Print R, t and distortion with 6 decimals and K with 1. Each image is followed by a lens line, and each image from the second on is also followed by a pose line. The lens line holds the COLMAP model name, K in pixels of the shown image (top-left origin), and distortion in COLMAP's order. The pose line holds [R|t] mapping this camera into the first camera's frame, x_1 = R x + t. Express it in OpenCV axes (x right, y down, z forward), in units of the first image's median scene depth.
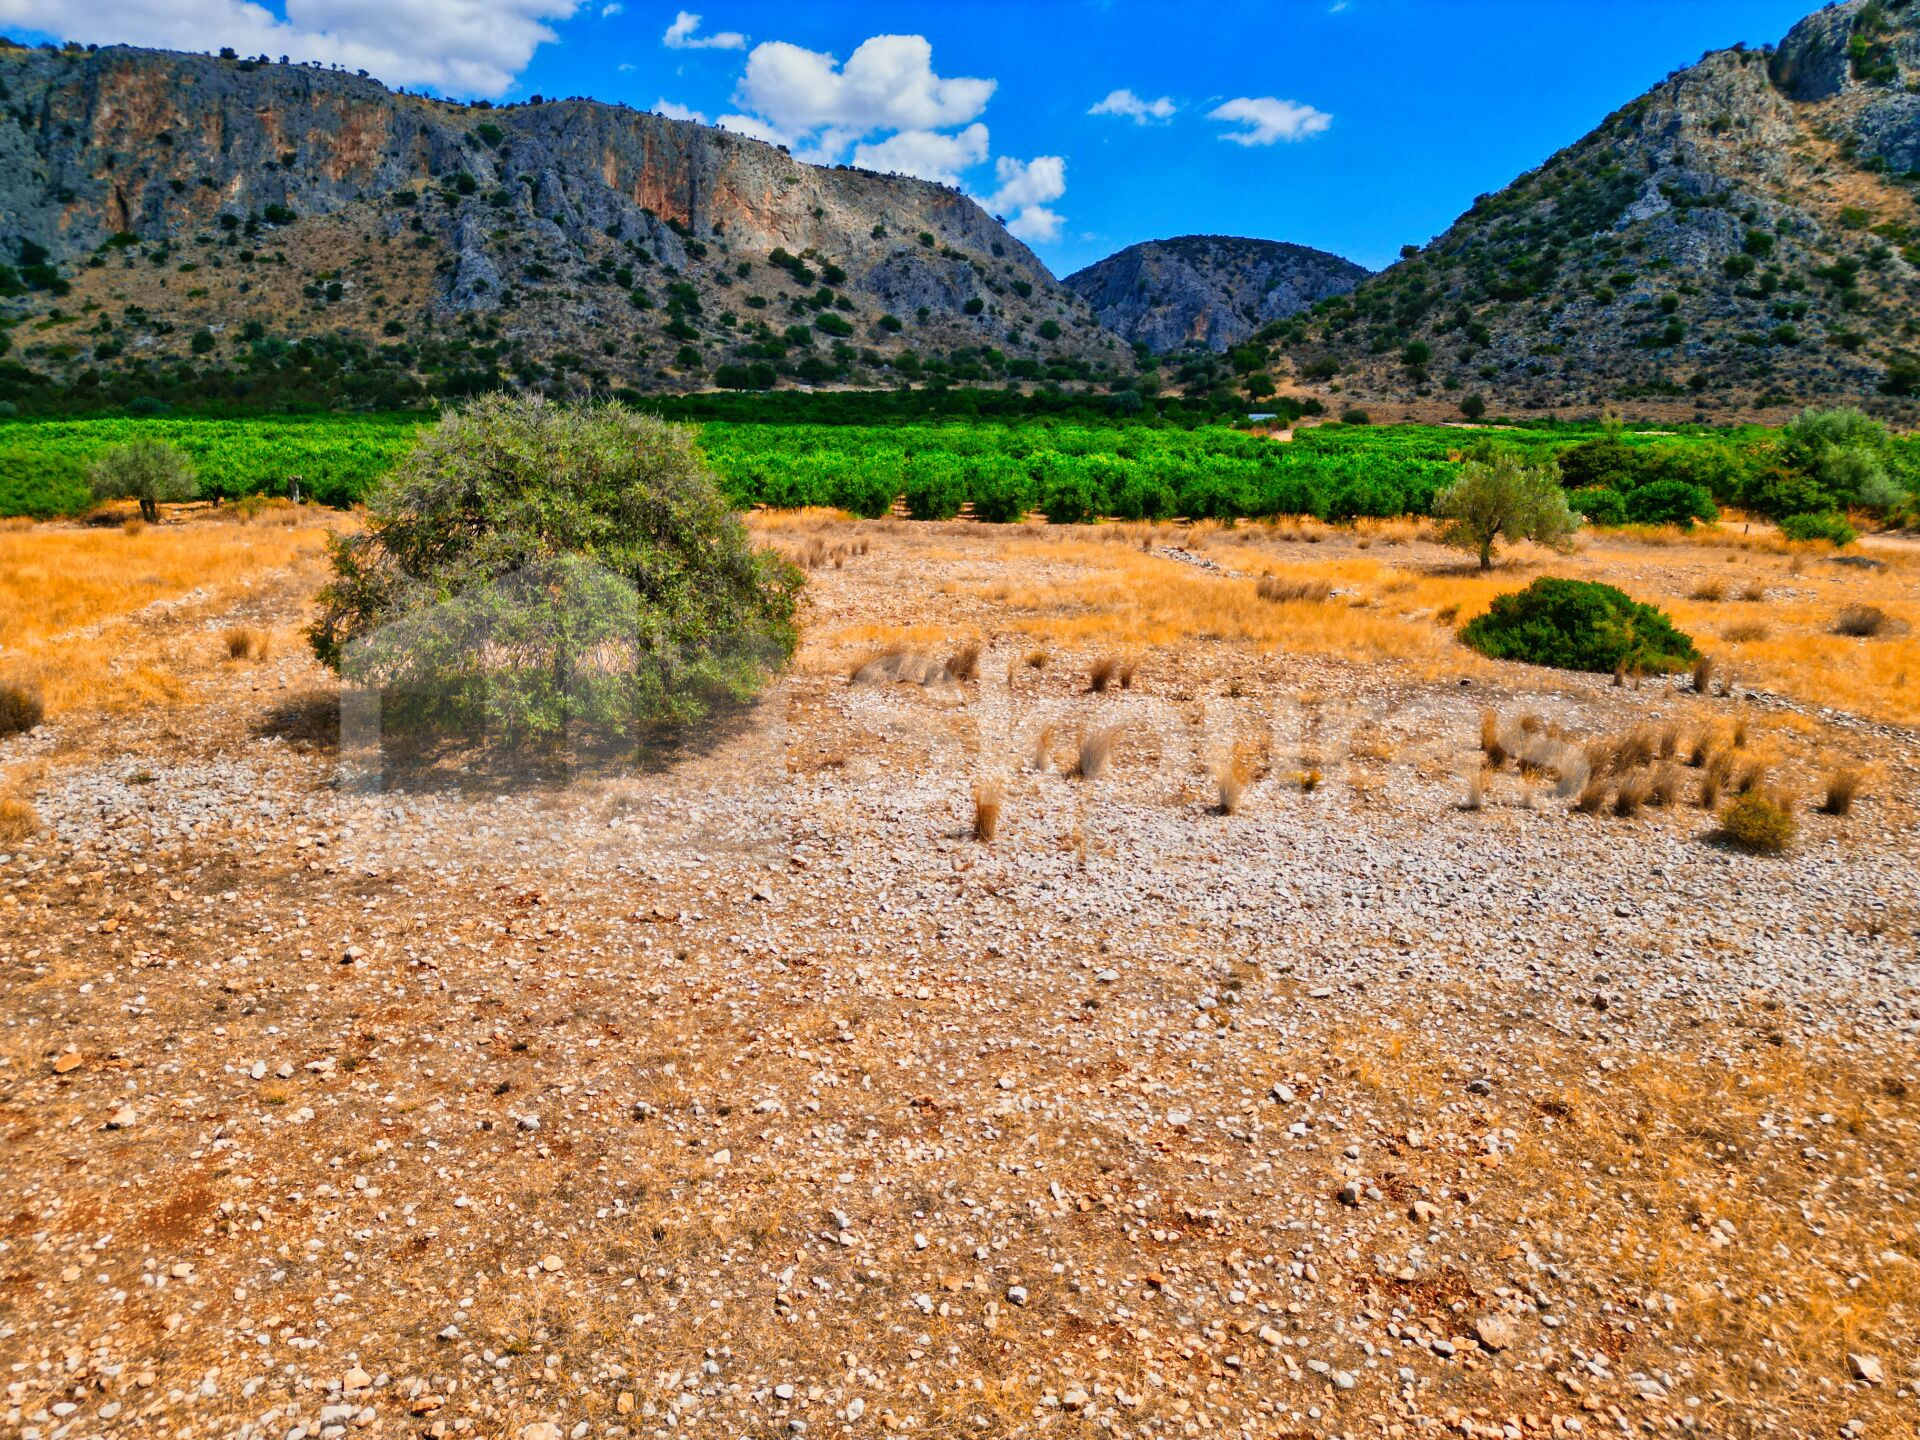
lens RADIAL K [[1346.1, 0, 950.6], [0, 1346.1, 716.6], [0, 0, 1]] dist [0.069622, -0.062619]
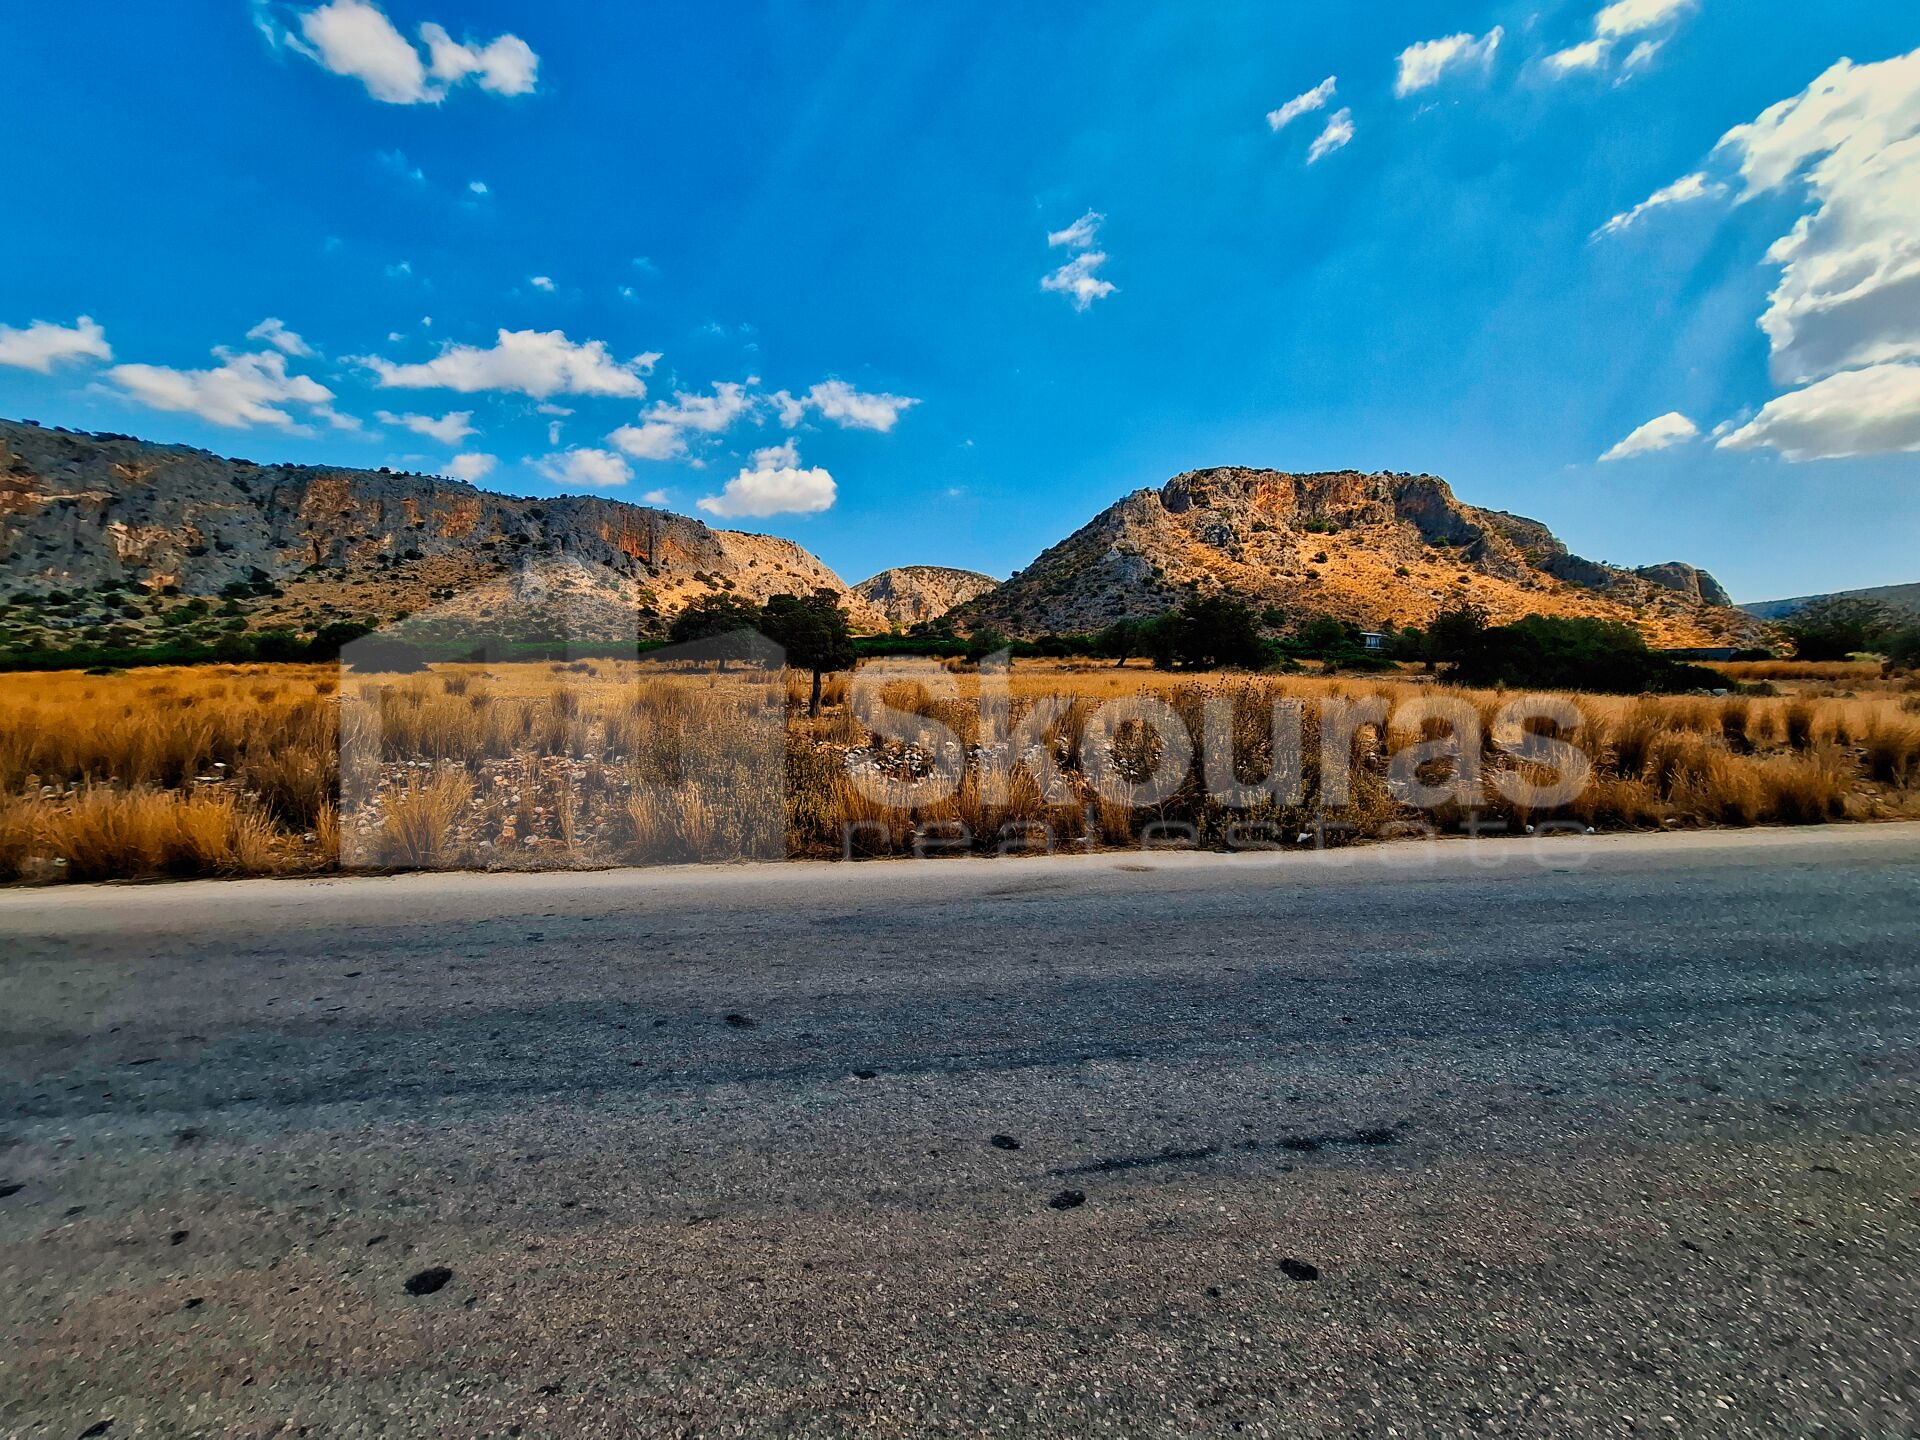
lens RADIAL K [[756.3, 0, 961.9], [0, 756.3, 701.5], [0, 0, 1]] dist [-0.012618, 0.003618]
pose [[0.975333, -0.033393, 0.218199, -0.006508], [0.068440, 0.985525, -0.155098, 0.031121], [-0.209861, 0.166206, 0.963501, -0.083291]]
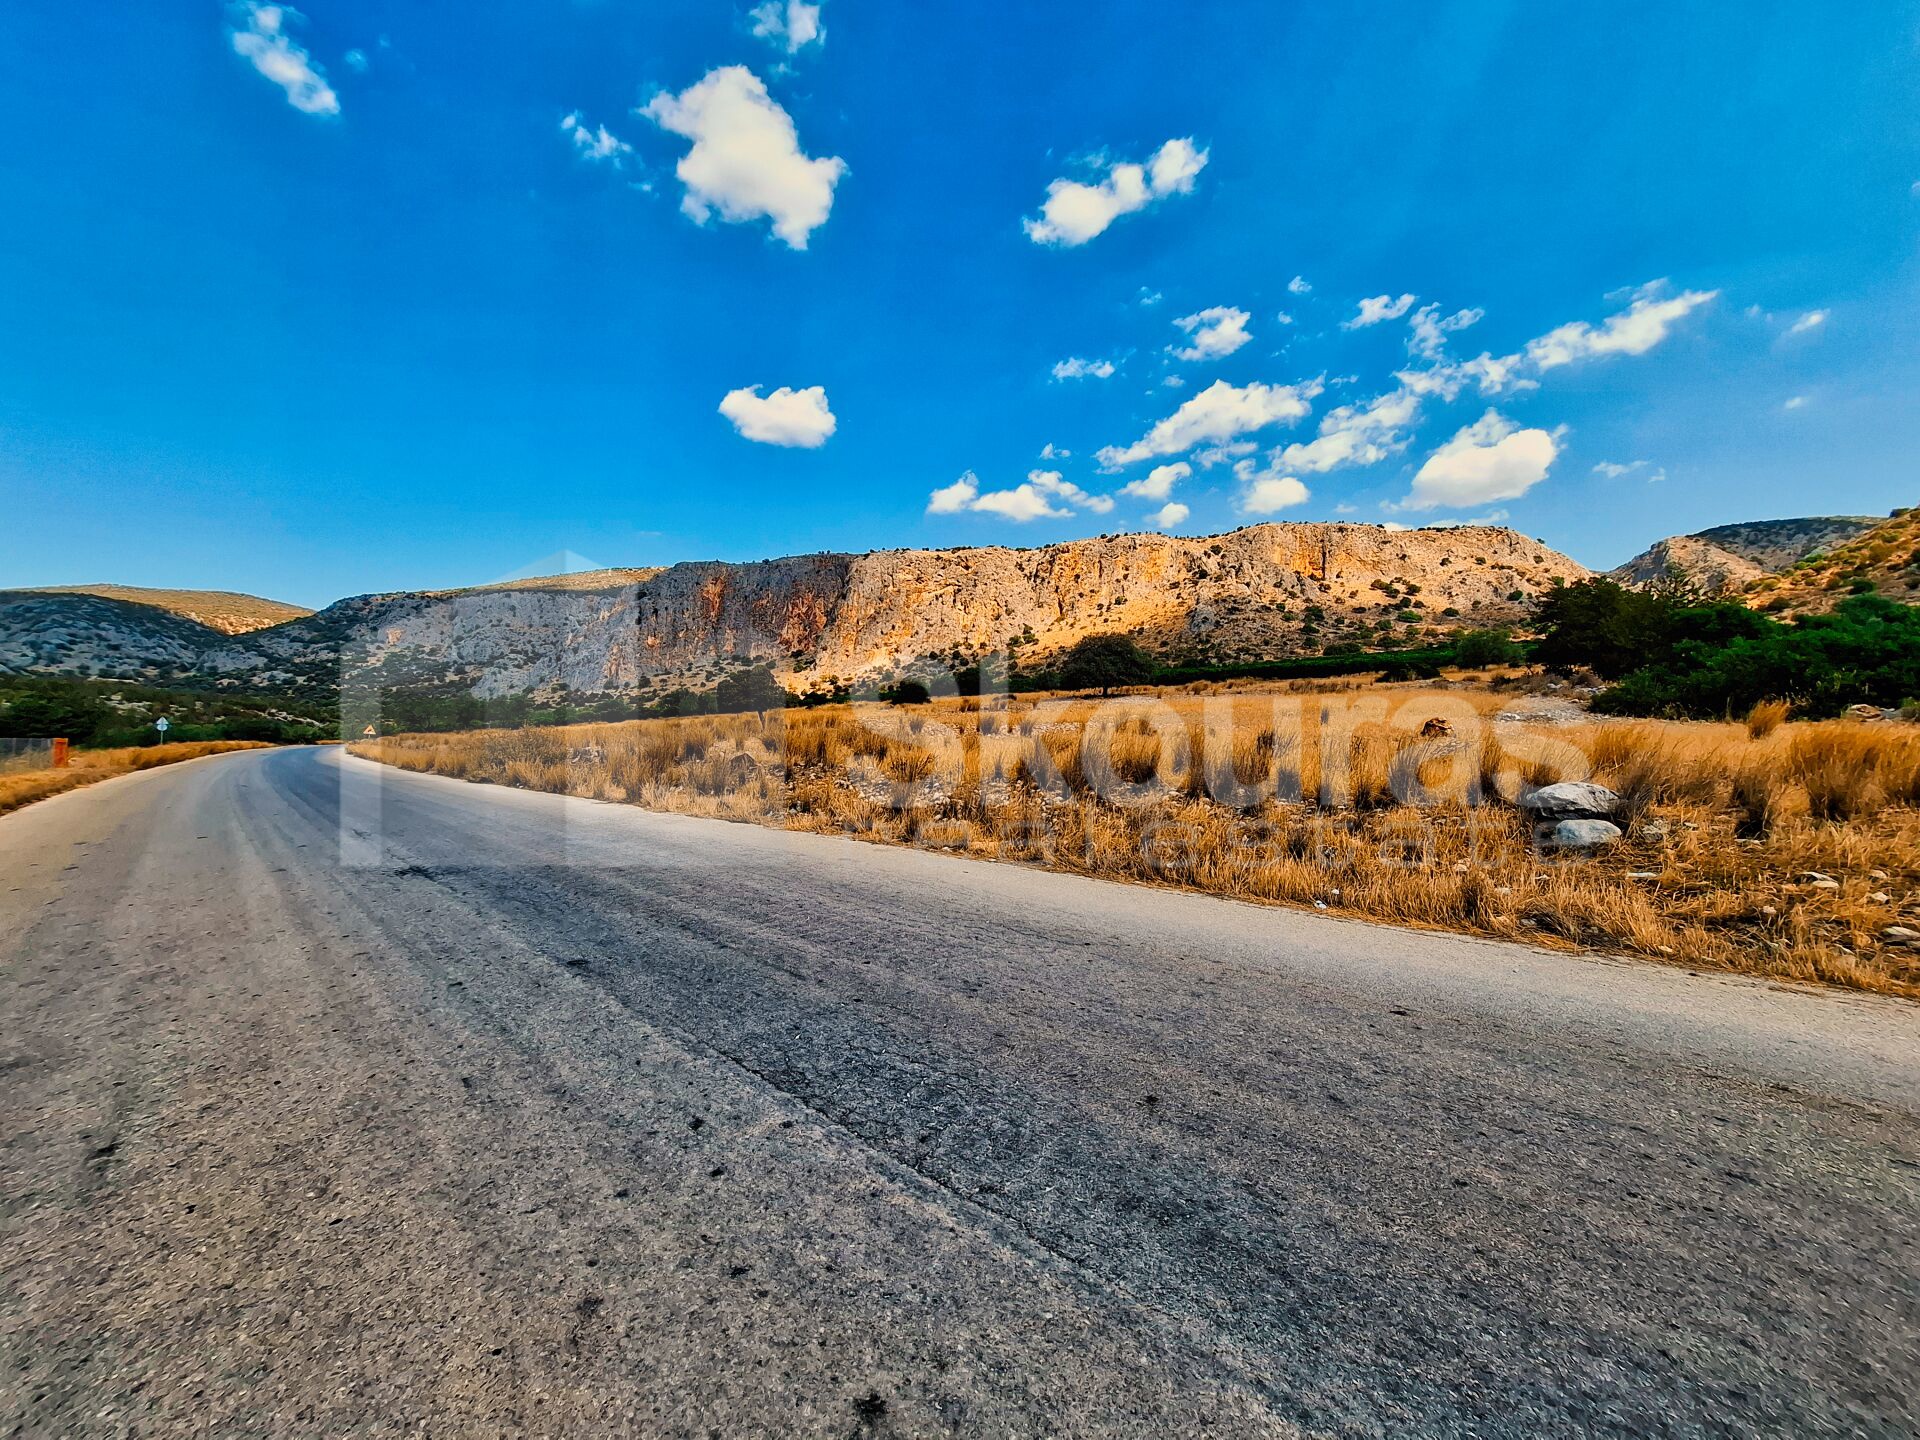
lens RADIAL K [[756.3, 0, 964.9], [0, 756.3, 726.9], [0, 0, 1]] dist [-0.012618, 0.003618]
pose [[0.790575, -0.030992, -0.611580, 0.061289], [-0.071578, 0.987195, -0.142554, 0.033454], [0.608167, 0.156476, 0.778234, -0.088149]]
